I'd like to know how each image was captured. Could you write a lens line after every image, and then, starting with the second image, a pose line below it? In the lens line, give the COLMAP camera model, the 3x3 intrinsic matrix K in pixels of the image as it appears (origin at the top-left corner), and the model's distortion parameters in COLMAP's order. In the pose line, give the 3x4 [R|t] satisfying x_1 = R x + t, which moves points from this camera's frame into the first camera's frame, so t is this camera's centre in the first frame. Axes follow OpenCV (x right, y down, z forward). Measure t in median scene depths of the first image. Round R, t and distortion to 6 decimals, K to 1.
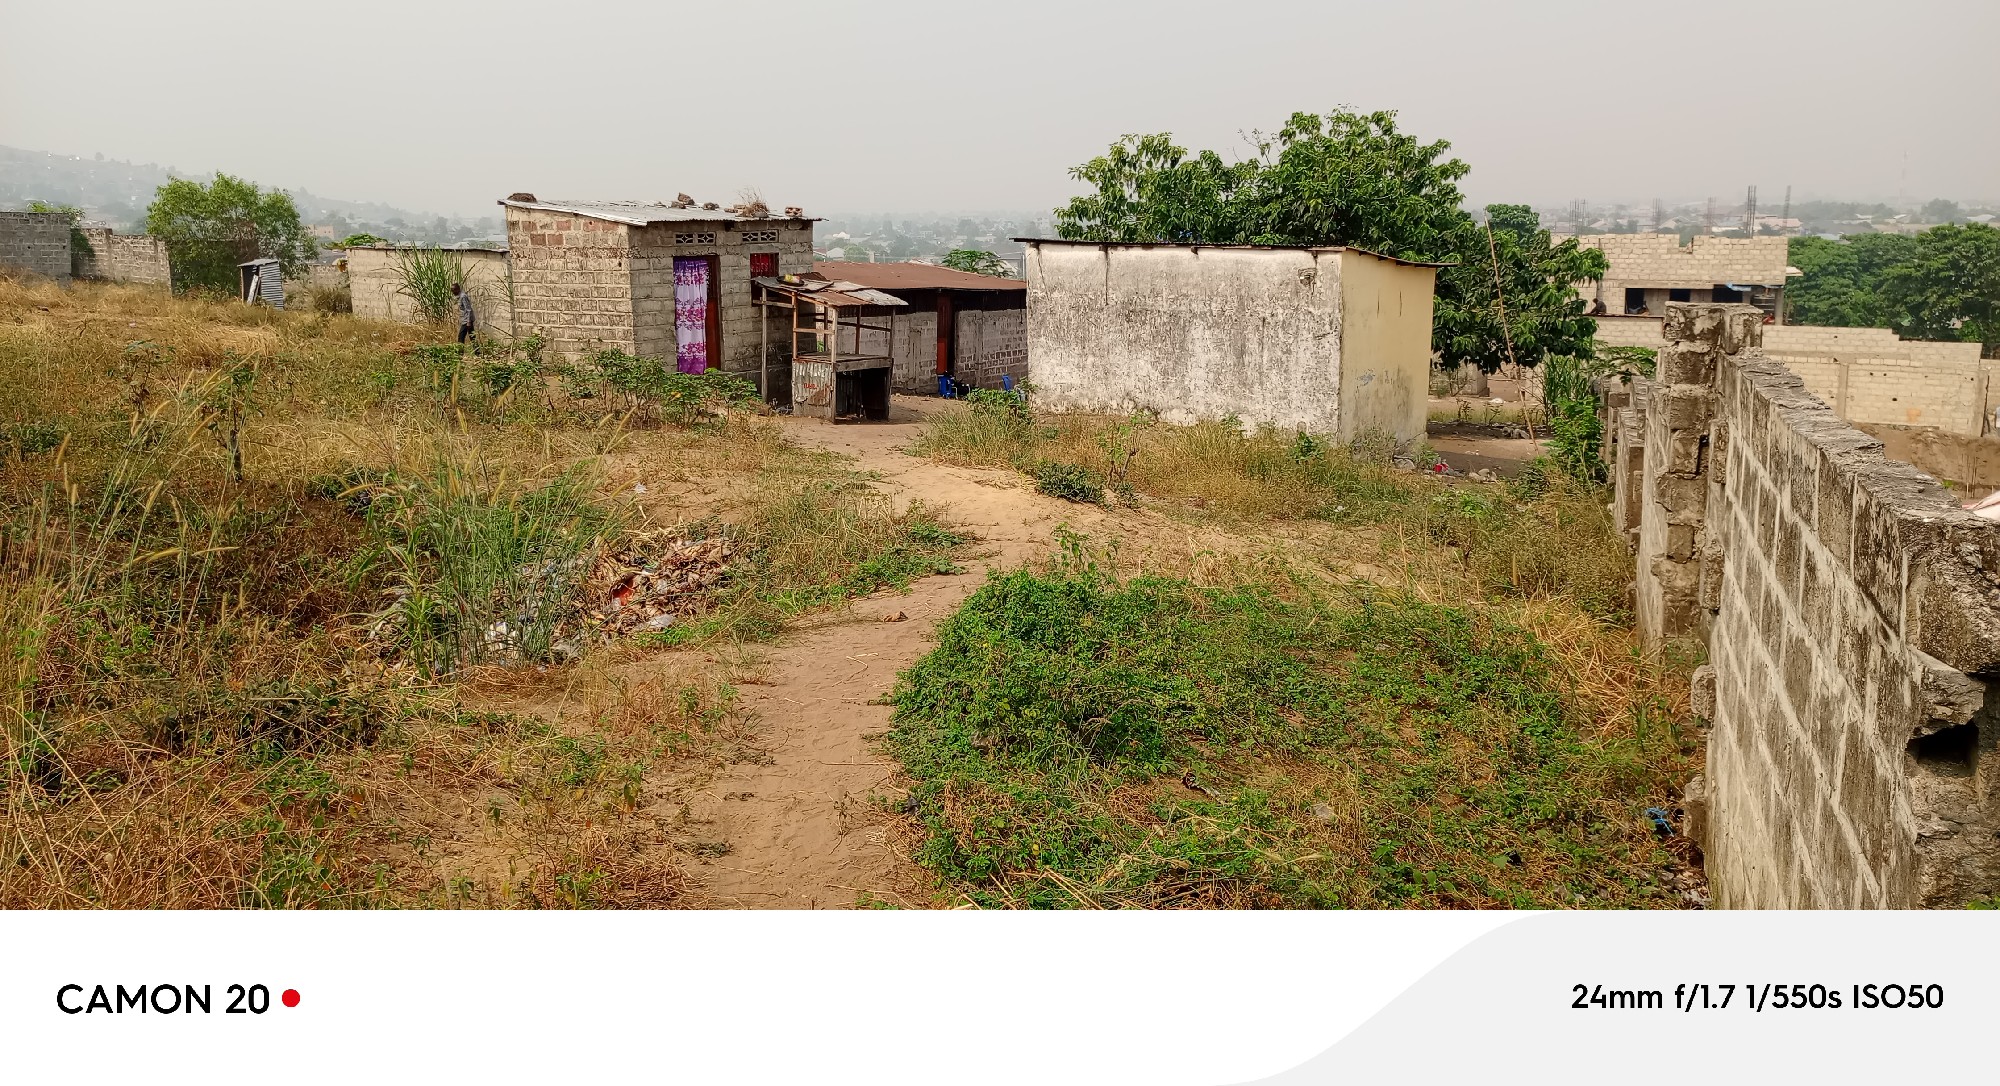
lens RADIAL K [[1444.9, 0, 1001.7], [0, 1444.9, 457.0], [0, 0, 1]] dist [0.011027, 0.002567]
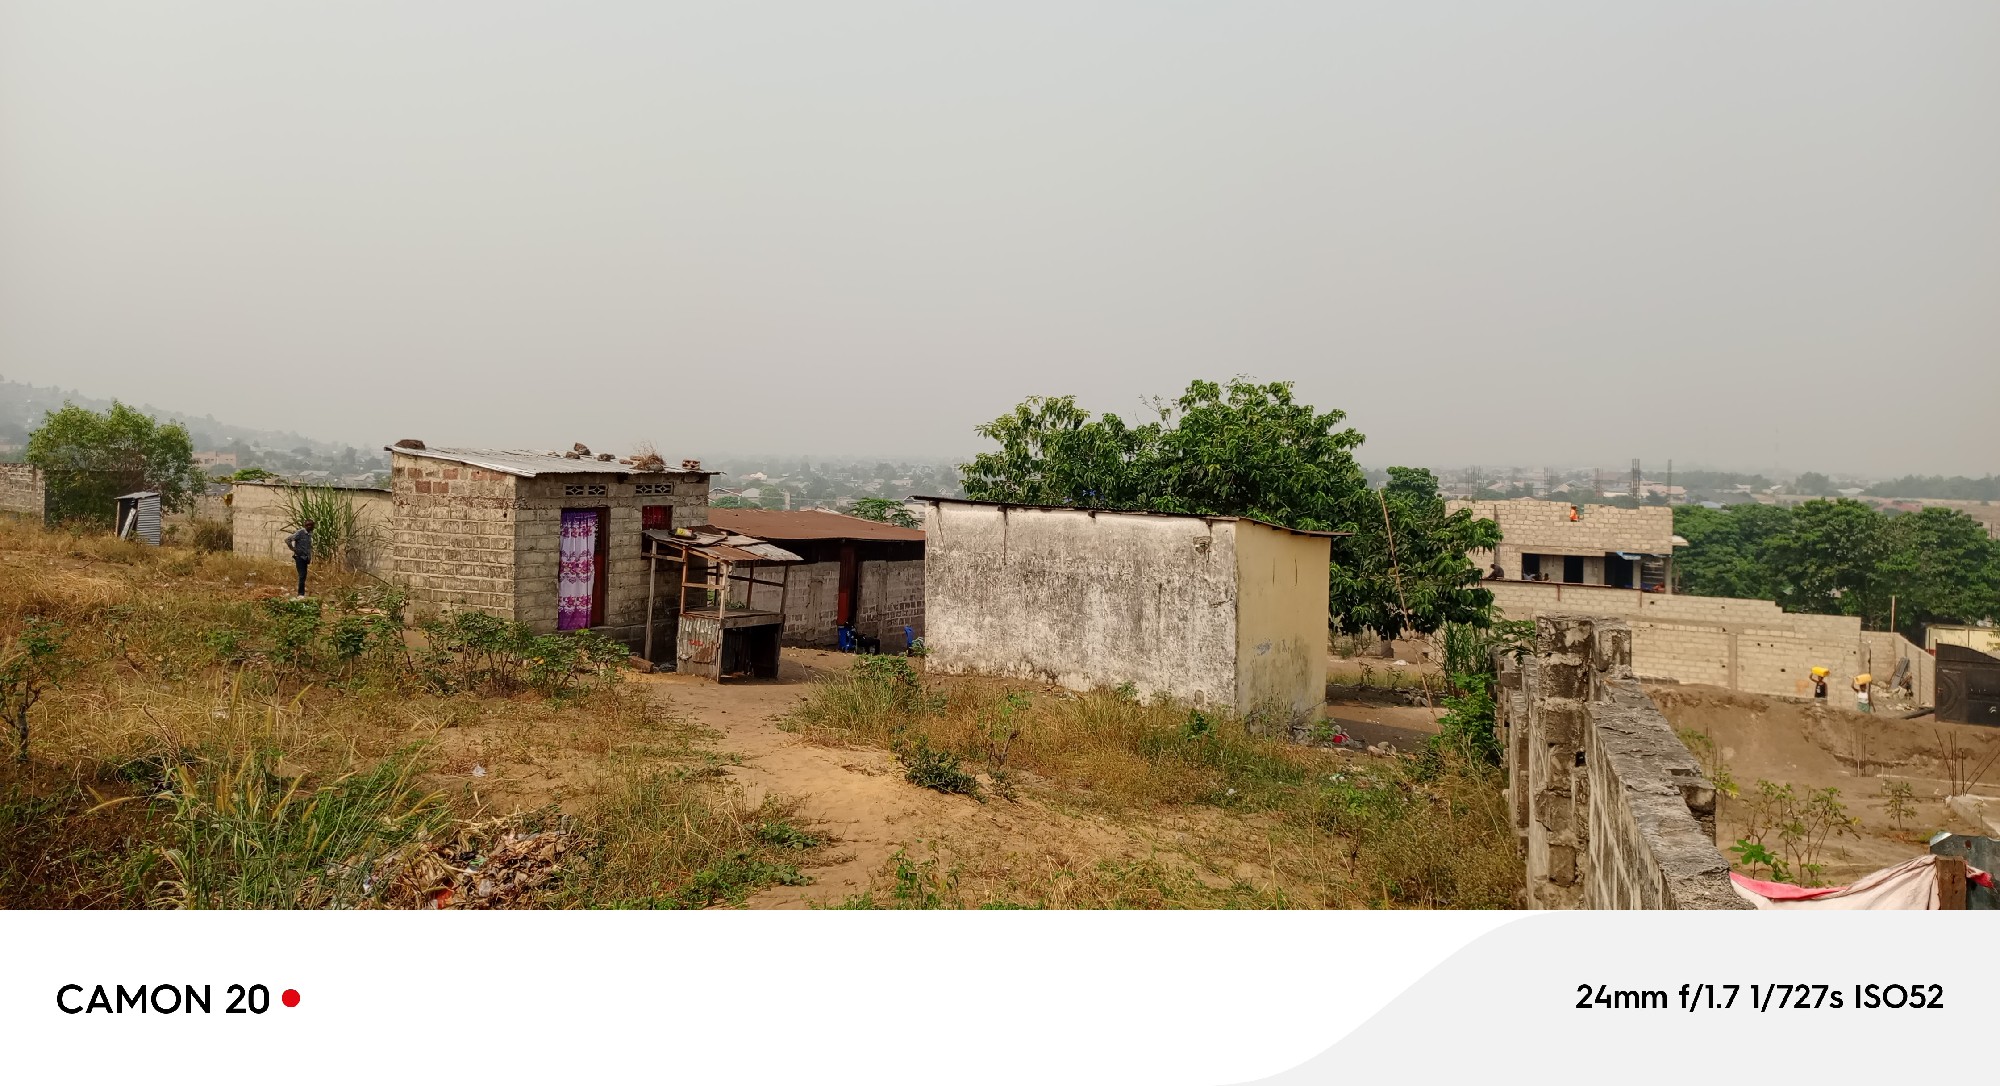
lens RADIAL K [[1436.7, 0, 997.7], [0, 1436.7, 436.4], [0, 0, 1]] dist [0.007560, 0.006353]
pose [[0.998160, 0.031724, 0.051674, 0.013471], [-0.021898, 0.983299, -0.180673, -0.013701], [-0.056543, 0.179209, 0.982185, 0.013229]]
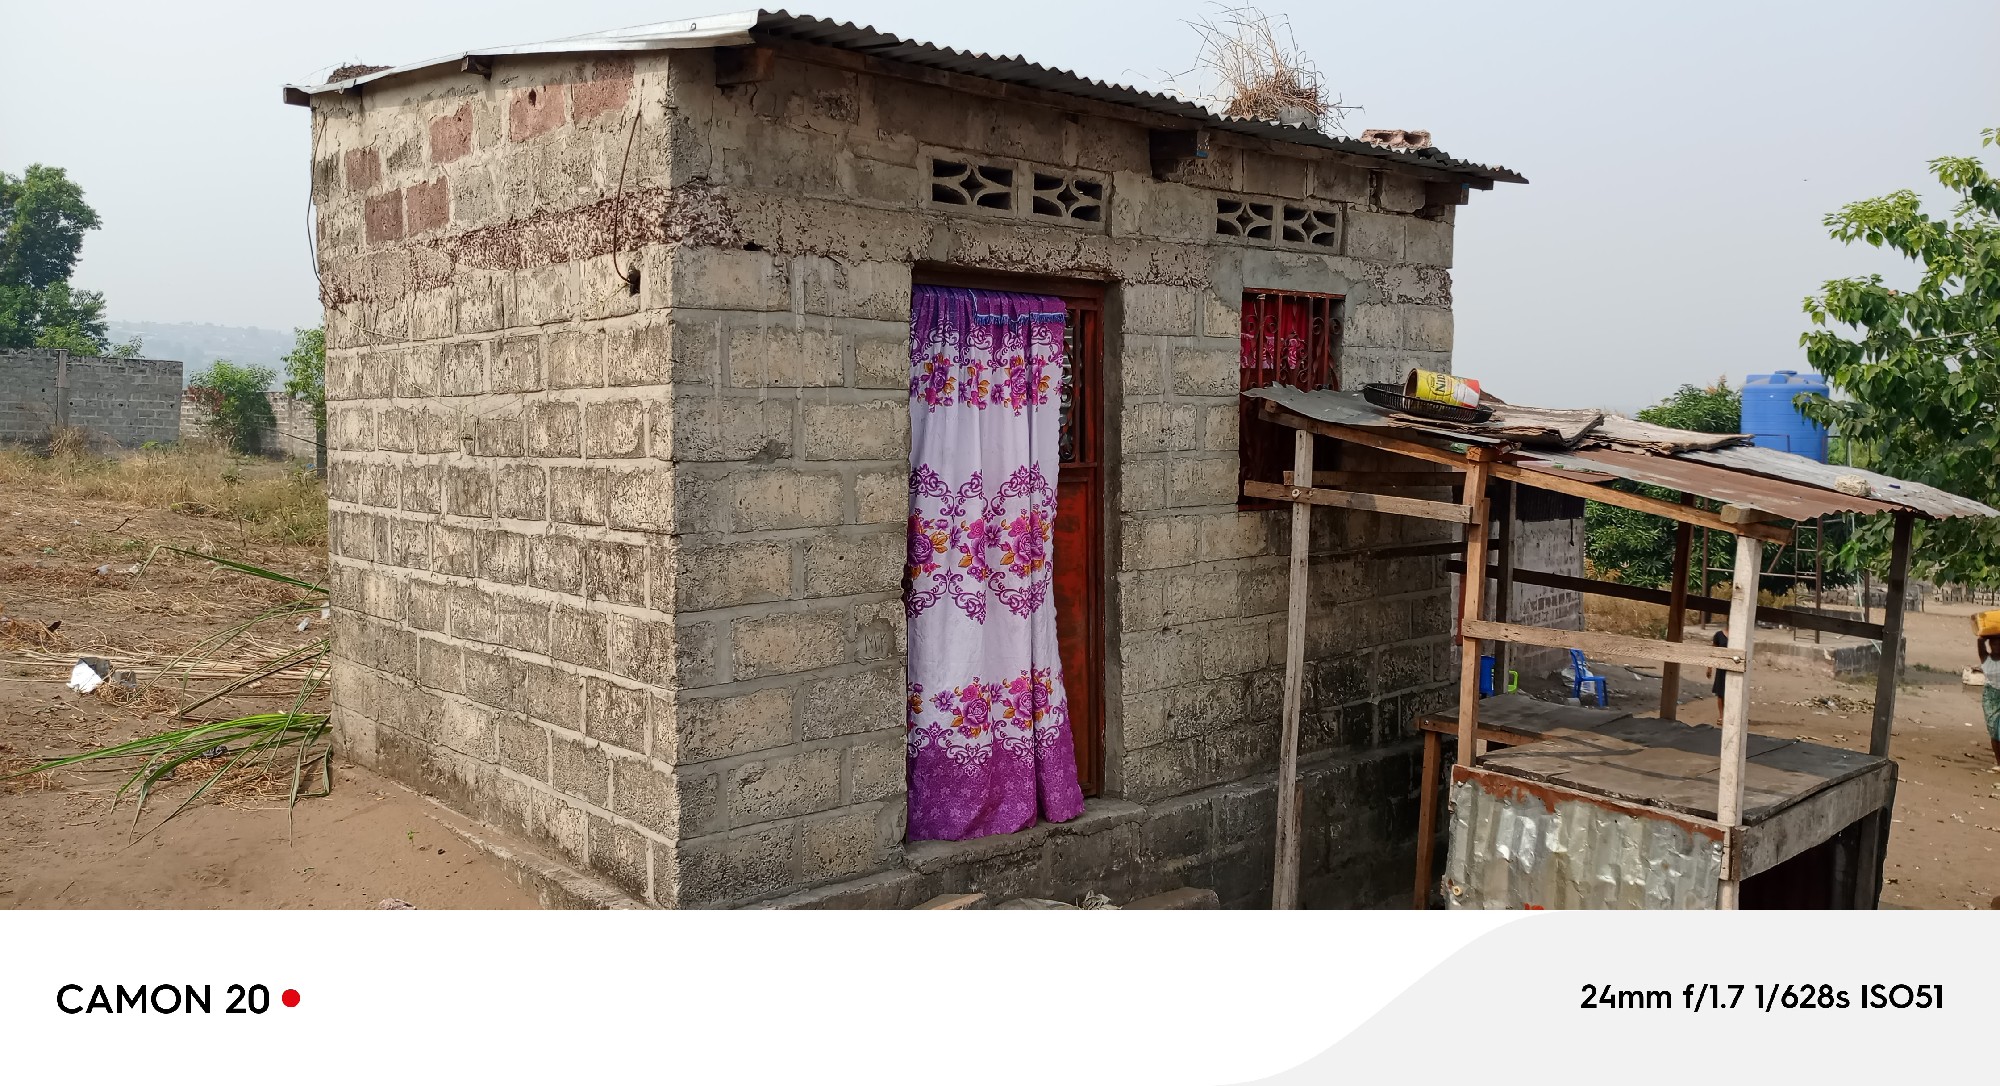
lens RADIAL K [[1436.7, 0, 997.7], [0, 1436.7, 436.4], [0, 0, 1]] dist [0.007560, 0.006353]
pose [[0.979028, 0.012430, -0.203348, -0.143545], [-0.042930, 0.988311, -0.146280, -0.070309], [0.199153, 0.151942, 0.968118, 0.668594]]
